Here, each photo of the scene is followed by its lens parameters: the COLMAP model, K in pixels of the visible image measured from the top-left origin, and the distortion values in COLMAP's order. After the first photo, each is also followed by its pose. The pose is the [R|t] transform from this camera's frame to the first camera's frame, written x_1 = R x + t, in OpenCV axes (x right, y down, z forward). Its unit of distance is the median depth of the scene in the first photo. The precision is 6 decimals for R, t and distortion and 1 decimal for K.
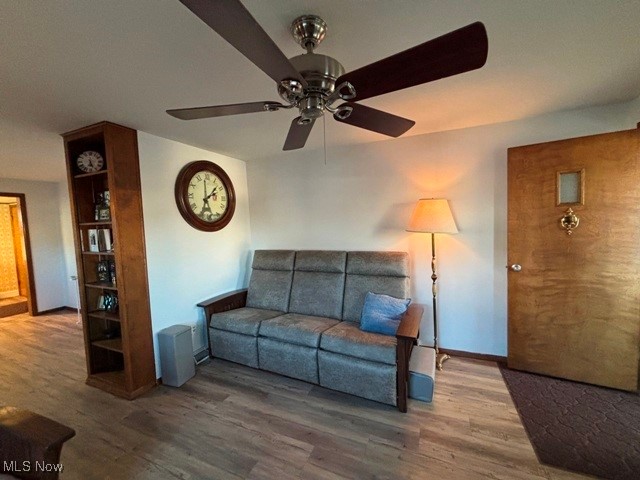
lens RADIAL K [[258.9, 0, 320.7], [0, 258.9, 238.4], [0, 0, 1]] dist [-0.001107, 0.000261]
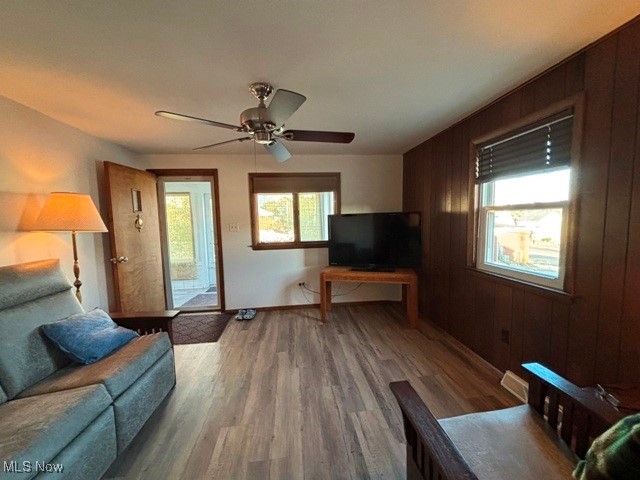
lens RADIAL K [[258.9, 0, 320.8], [0, 258.9, 240.3], [0, 0, 1]] dist [-0.001107, 0.000261]
pose [[-0.519247, -0.011676, 0.854545, -0.841597], [0.109080, 0.990823, 0.079818, 0.027837], [-0.847635, 0.134659, -0.513208, 0.844635]]
